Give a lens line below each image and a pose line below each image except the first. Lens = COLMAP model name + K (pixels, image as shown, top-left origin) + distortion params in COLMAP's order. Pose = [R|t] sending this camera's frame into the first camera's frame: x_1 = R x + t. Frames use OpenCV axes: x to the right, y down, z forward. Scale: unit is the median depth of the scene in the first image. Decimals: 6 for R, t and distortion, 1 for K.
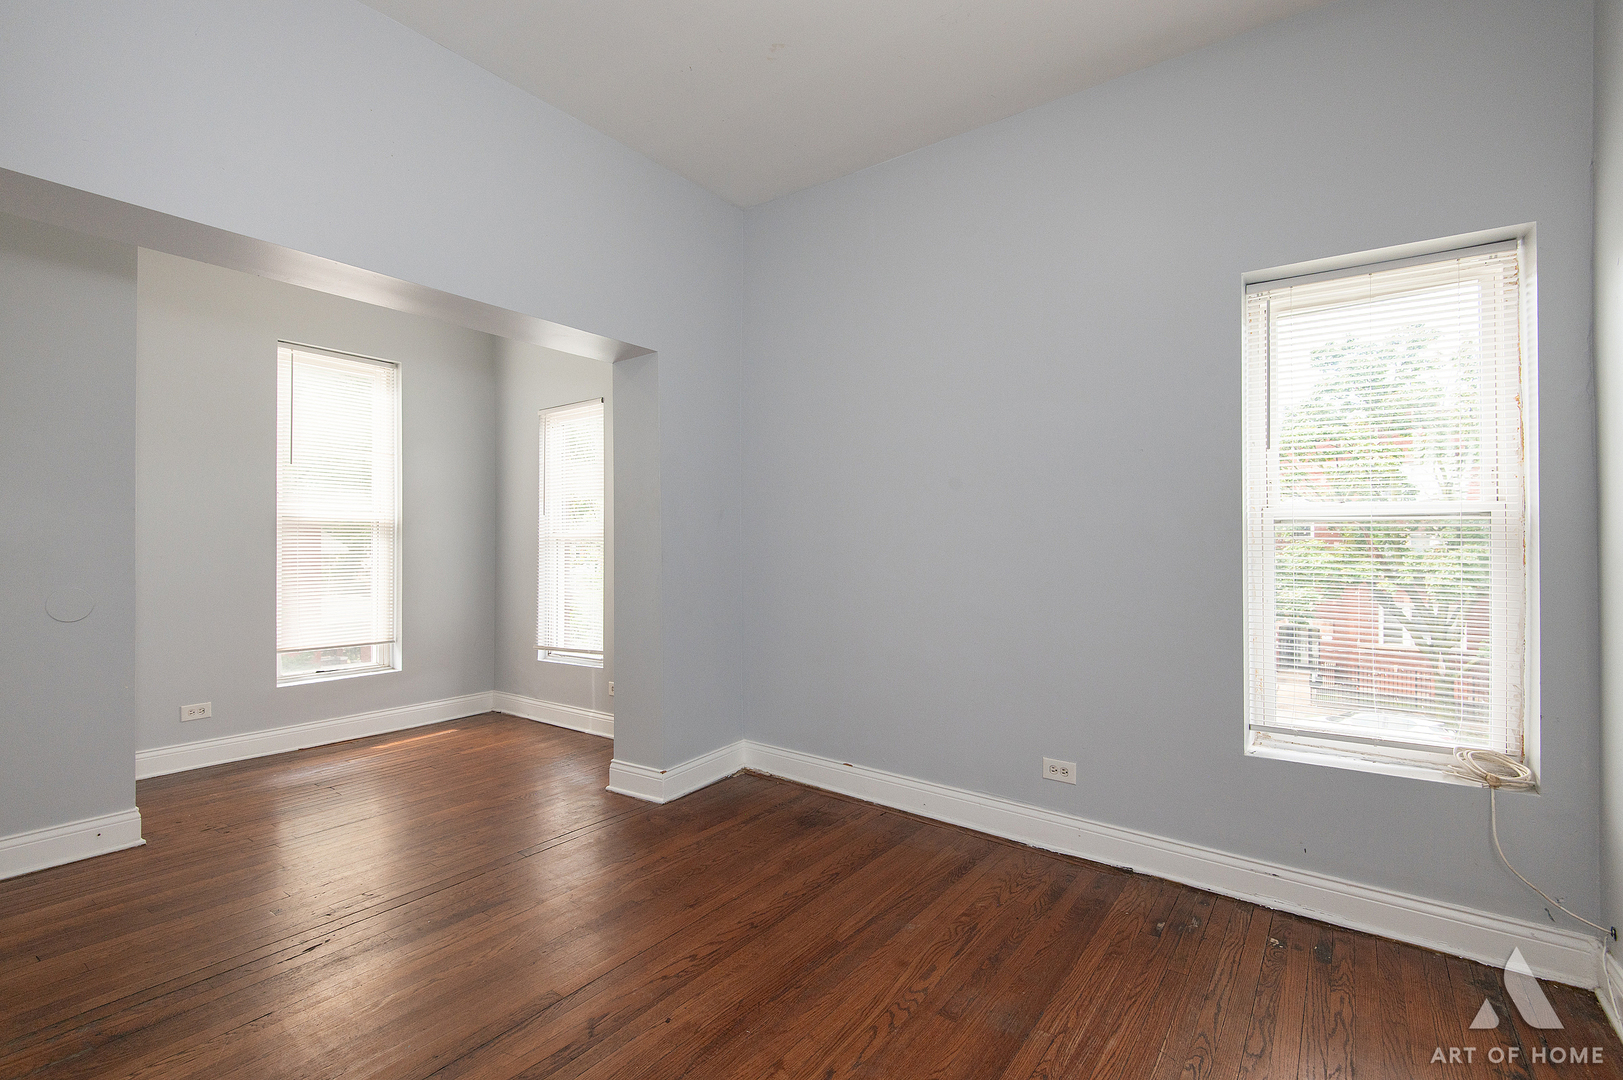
lens RADIAL K [[728.9, 0, 805.5], [0, 728.9, 542.3], [0, 0, 1]] dist [0.038949, -0.023049]
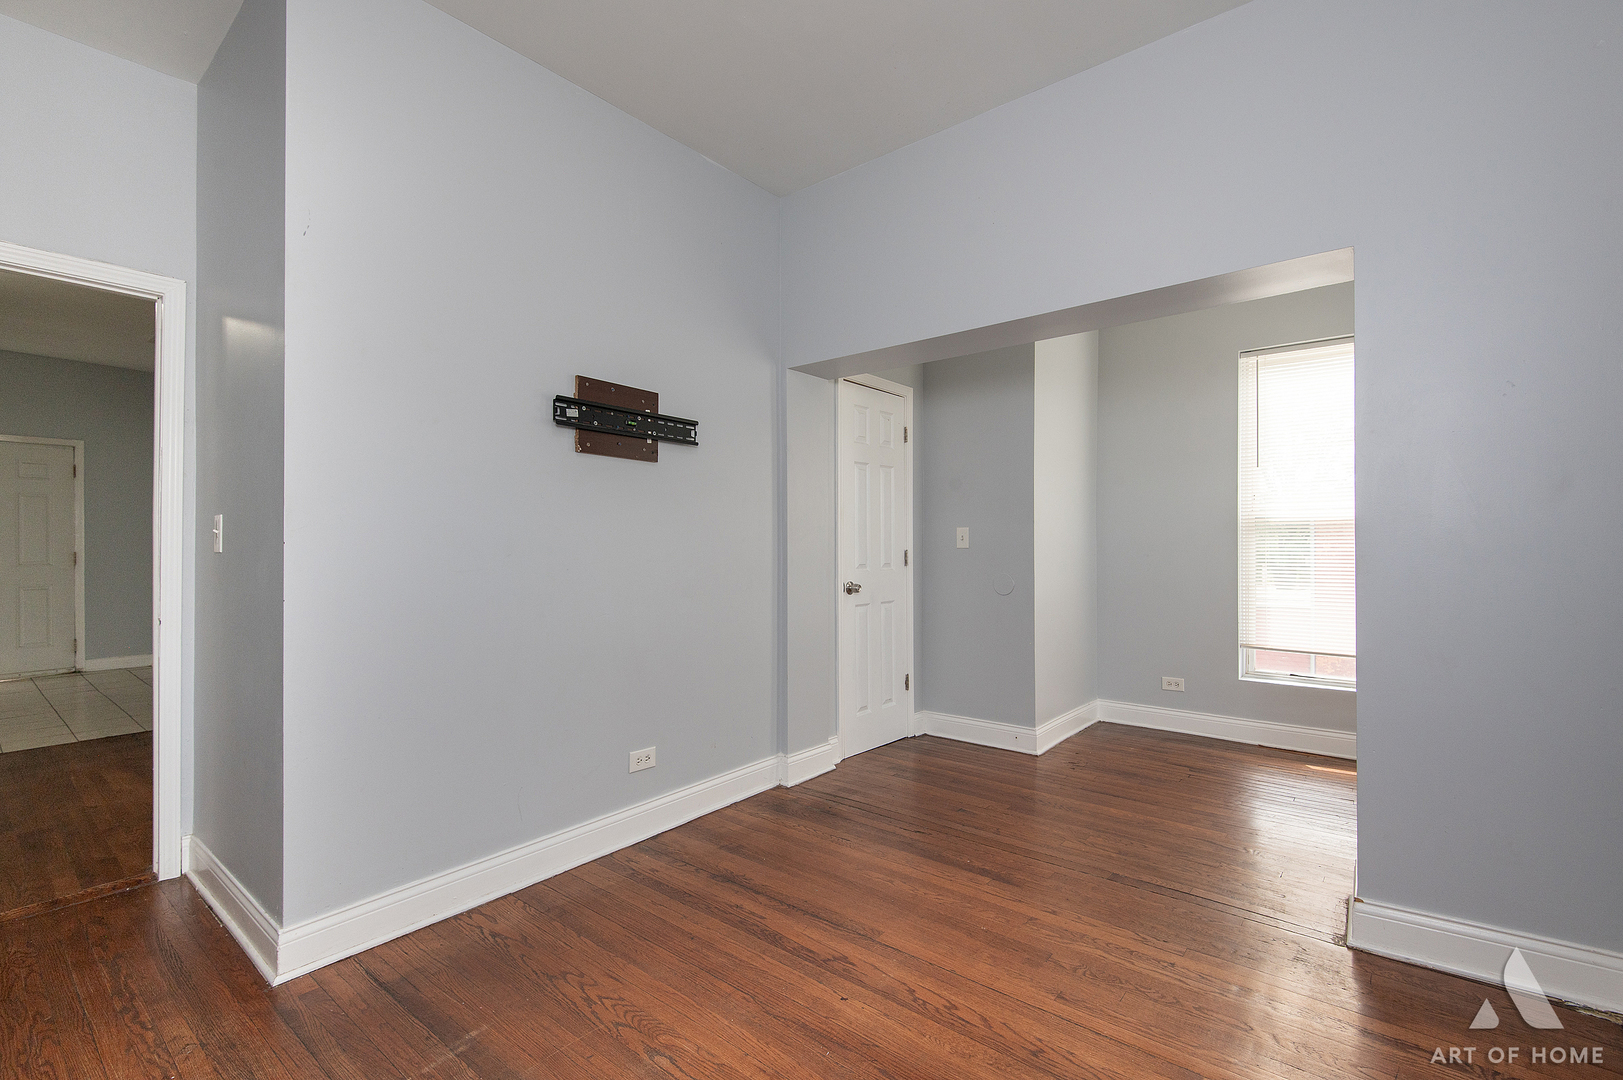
lens RADIAL K [[728.9, 0, 805.5], [0, 728.9, 542.3], [0, 0, 1]] dist [0.038949, -0.023049]
pose [[-0.037463, -0.000822, -0.999298, 0.366300], [0.000993, 0.999999, -0.000859, -0.000215], [0.999298, -0.001024, -0.037463, 0.418072]]
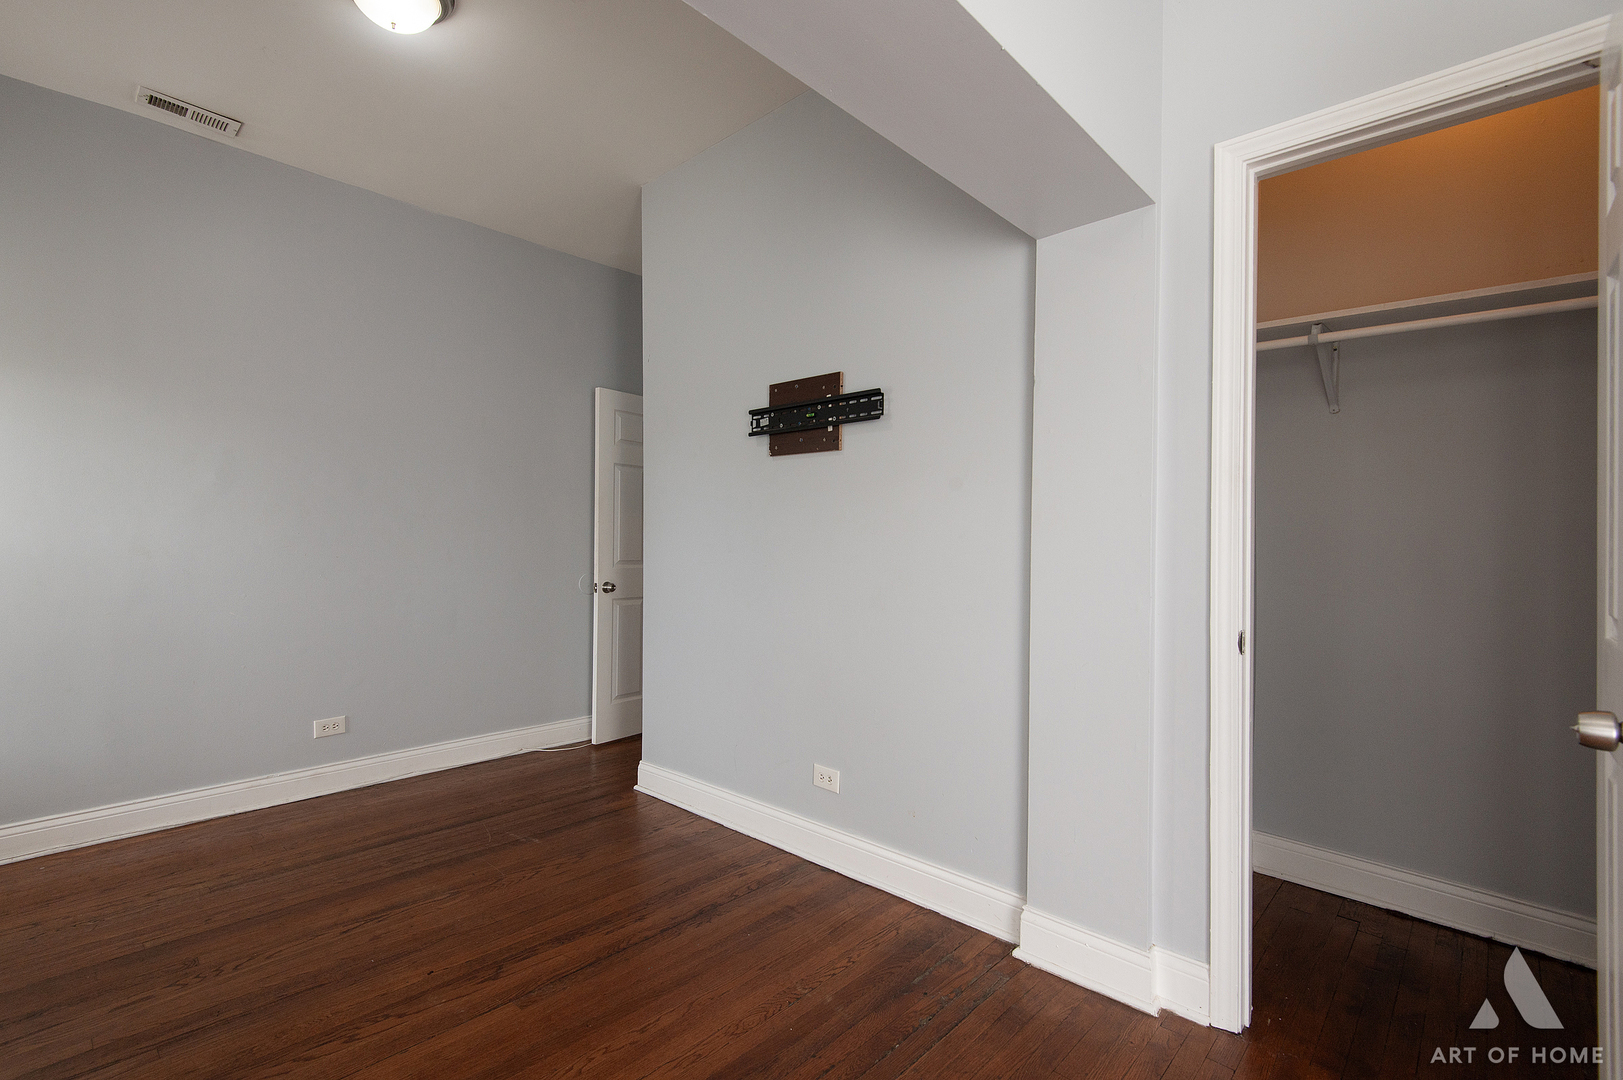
lens RADIAL K [[728.9, 0, 805.5], [0, 728.9, 542.3], [0, 0, 1]] dist [0.038949, -0.023049]
pose [[-0.993918, 0.000306, 0.110121, -0.368535], [0.000158, 0.999999, -0.001346, 0.001181], [-0.110121, -0.001321, -0.993917, 0.866826]]
